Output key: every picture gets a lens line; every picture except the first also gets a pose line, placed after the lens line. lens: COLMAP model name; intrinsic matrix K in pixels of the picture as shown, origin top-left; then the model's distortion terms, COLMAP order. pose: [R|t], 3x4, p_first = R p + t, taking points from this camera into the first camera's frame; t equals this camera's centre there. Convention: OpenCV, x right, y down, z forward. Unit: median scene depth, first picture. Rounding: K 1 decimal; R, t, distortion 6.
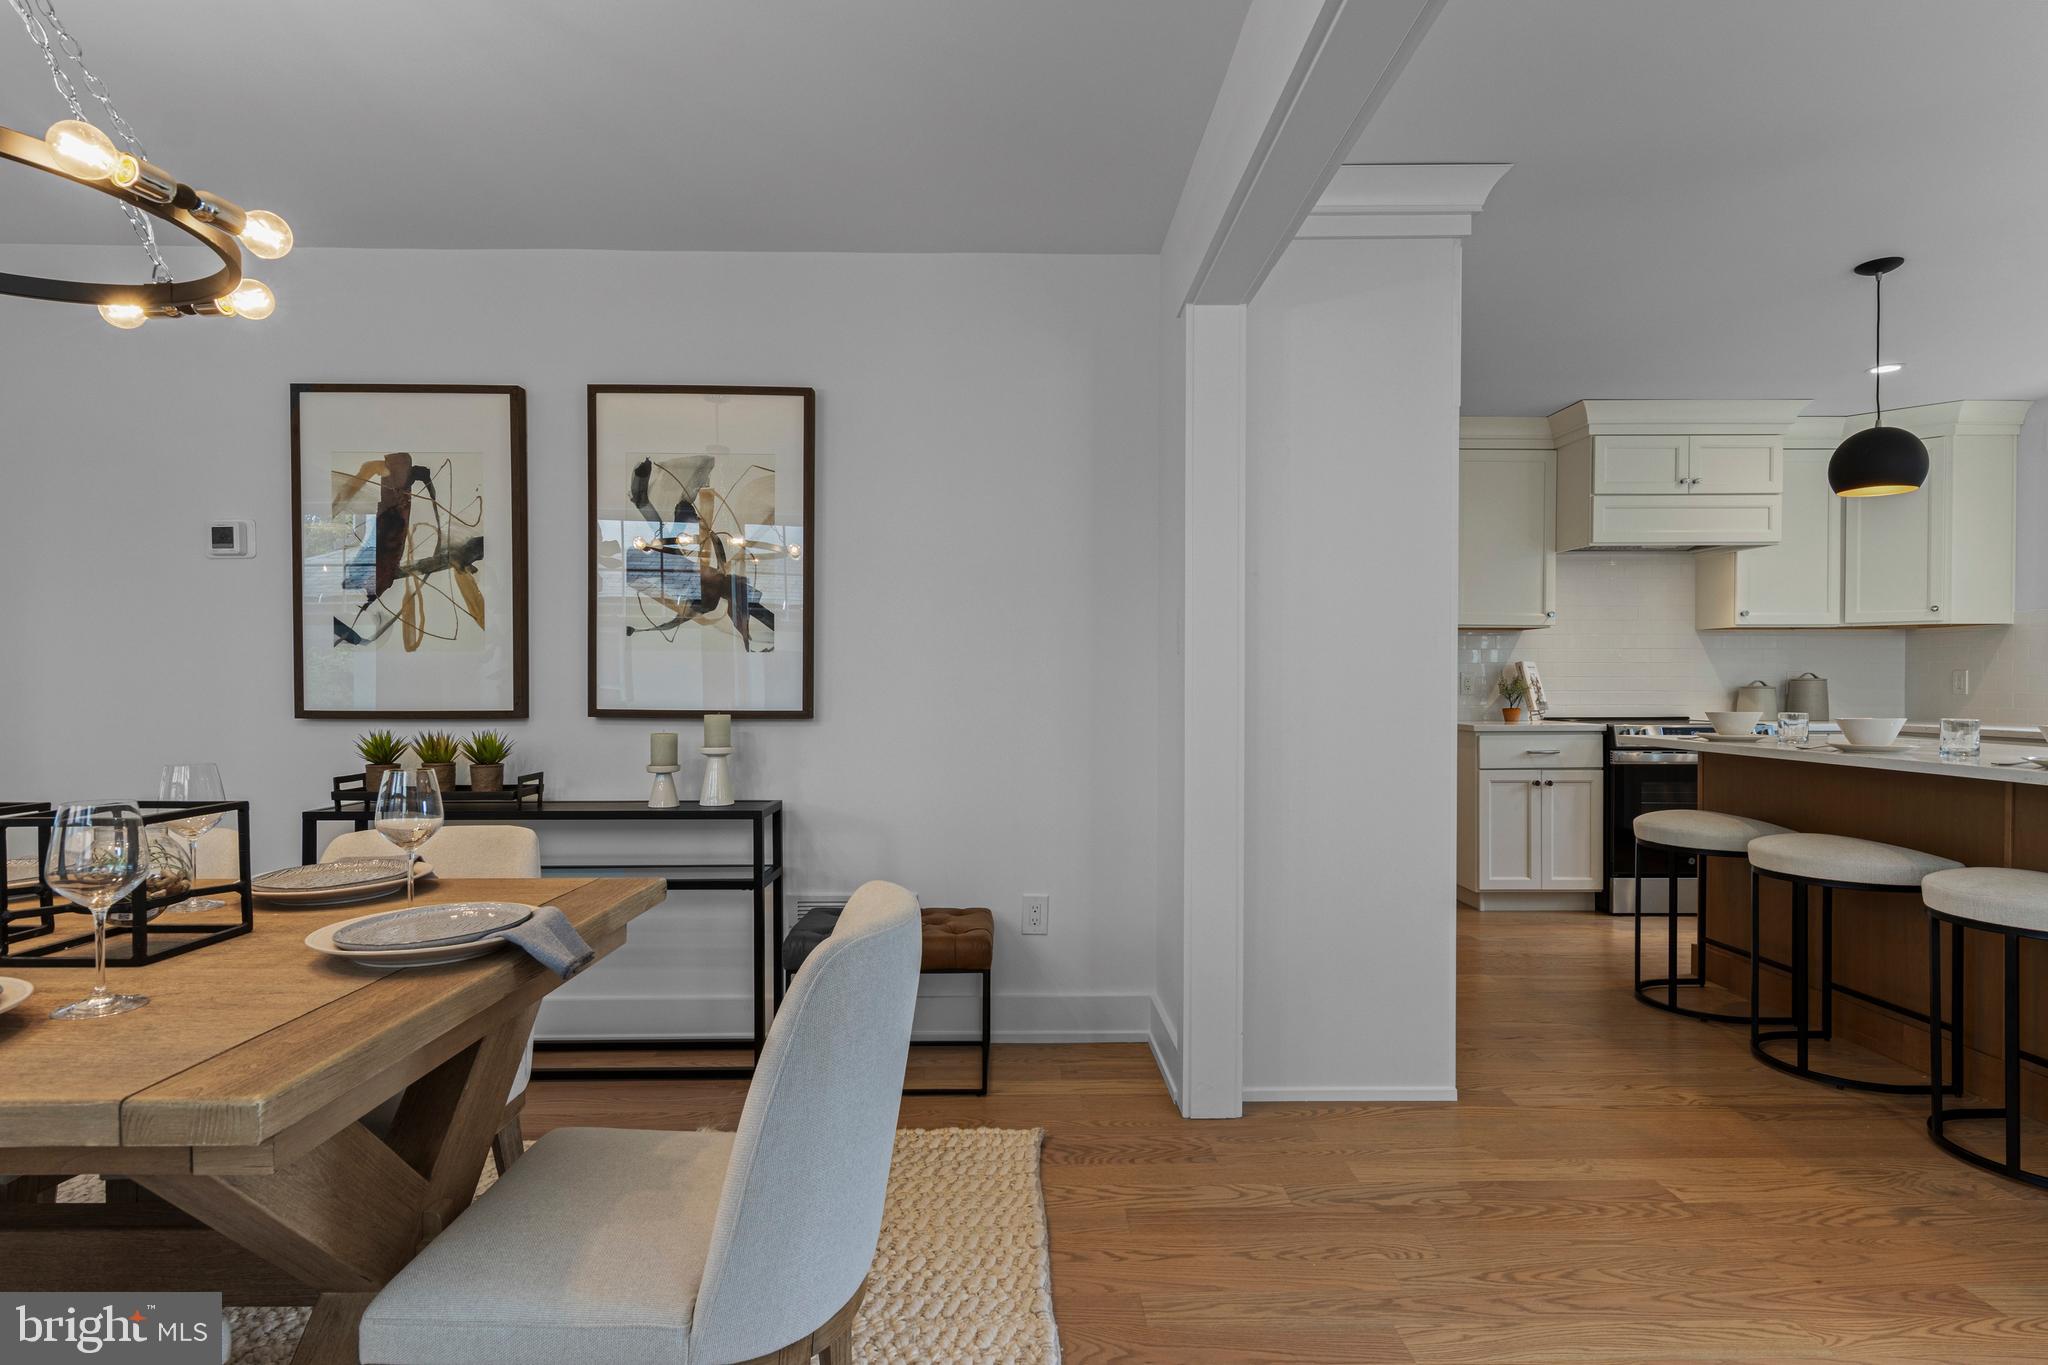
lens RADIAL K [[914.1, 0, 1022.0], [0, 914.1, 690.2], [0, 0, 1]] dist [-0.001156, -0.000078]
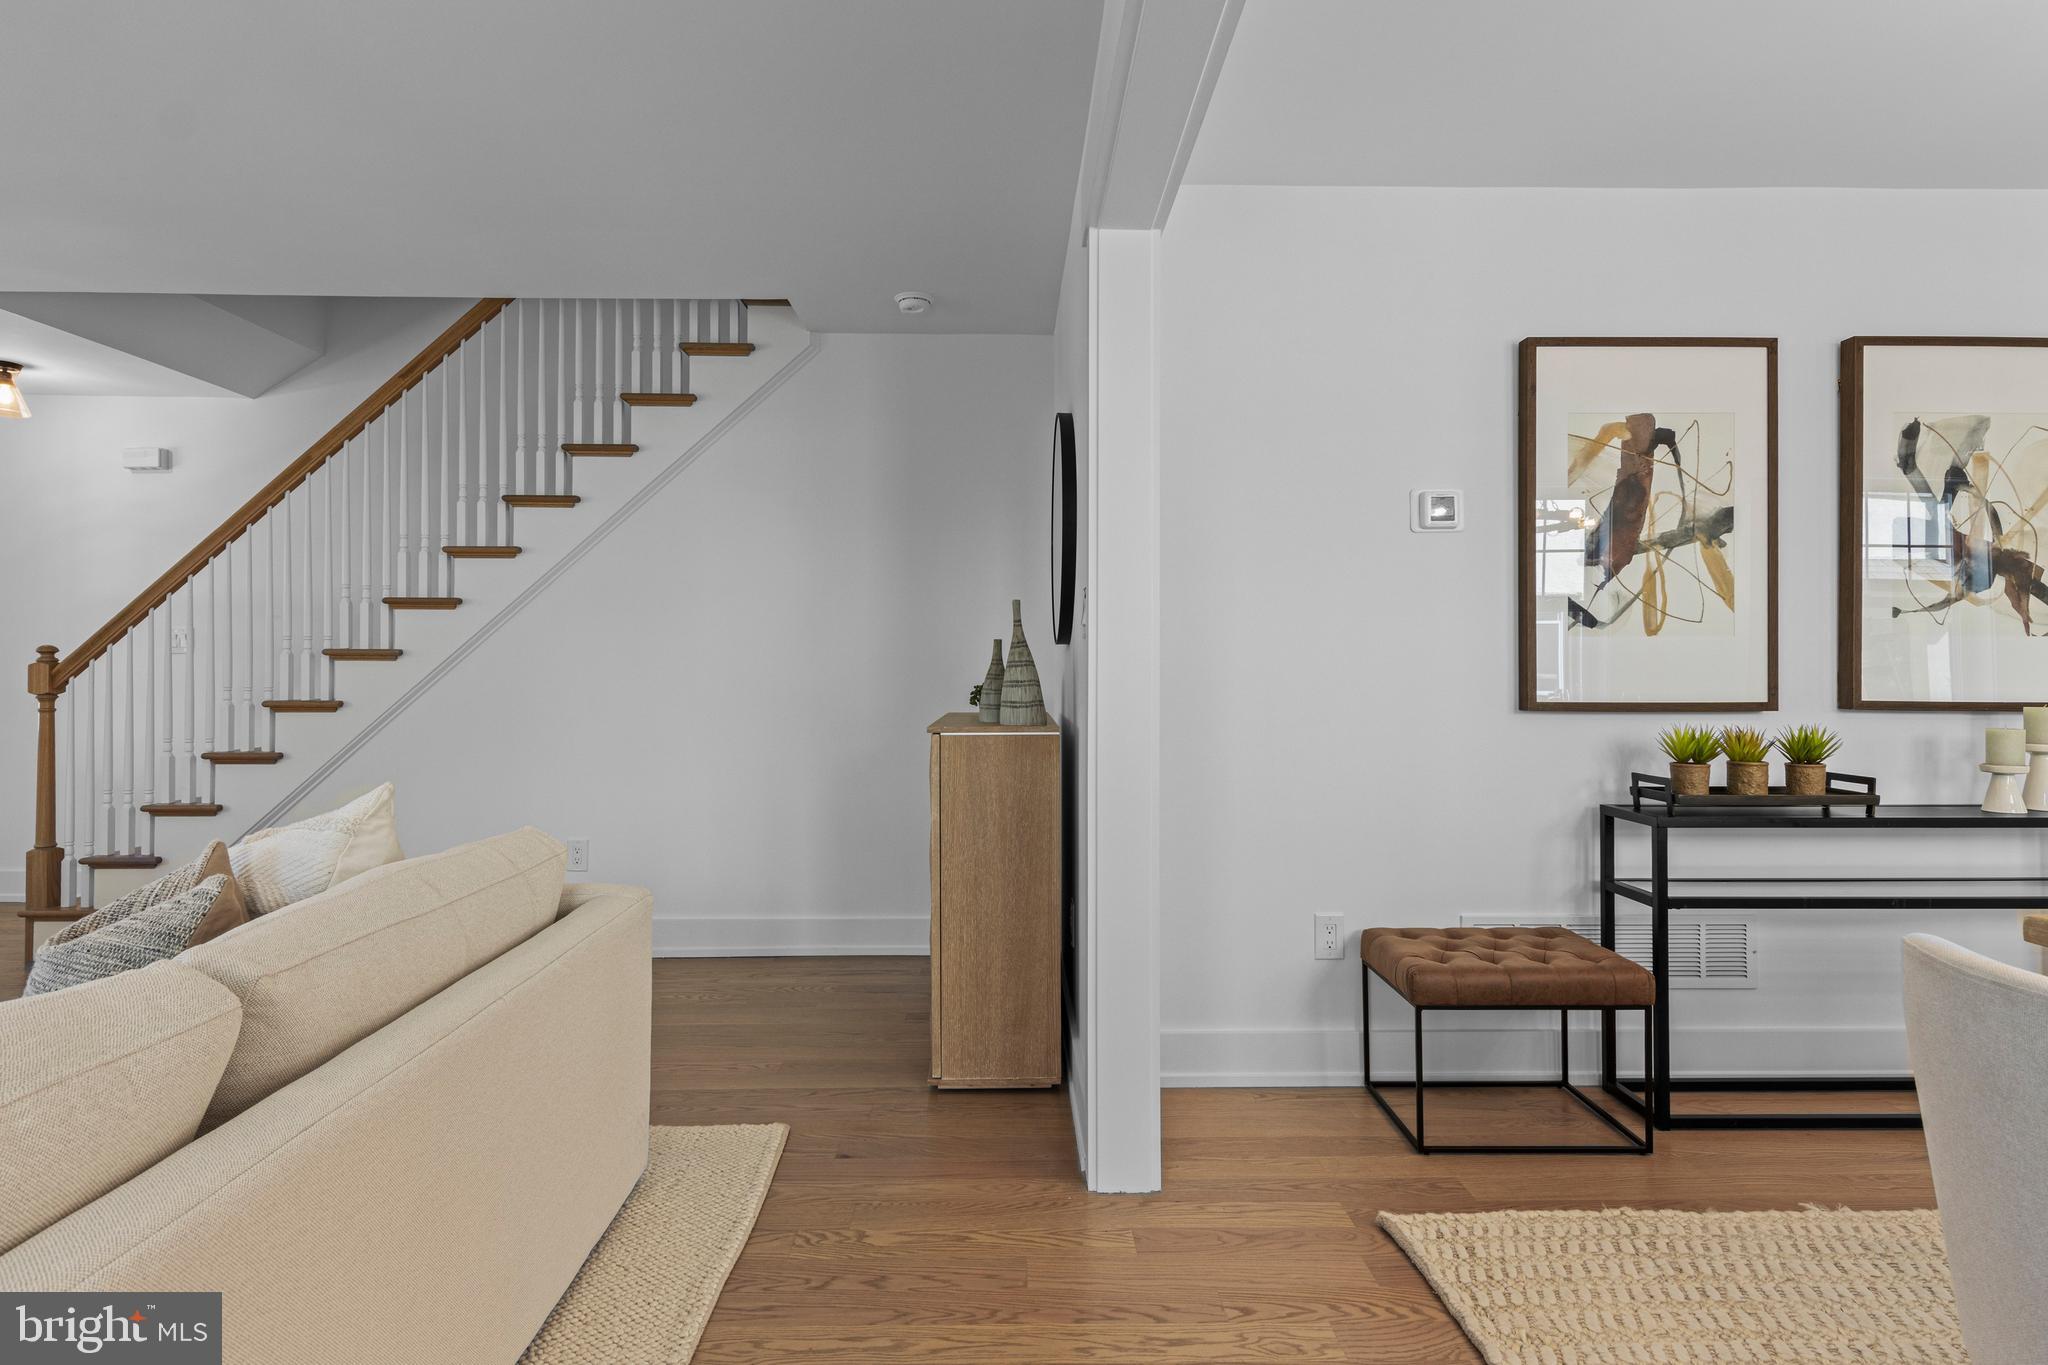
lens RADIAL K [[1051.2, 0, 1019.4], [0, 1051.2, 665.3], [0, 0, 1]] dist [-0.000583, -0.000905]
pose [[0.999850, -0.000348, -0.017326, -1.268283], [0.000102, 0.999899, -0.014211, 0.001045], [0.017330, 0.014207, 0.999749, -0.034588]]
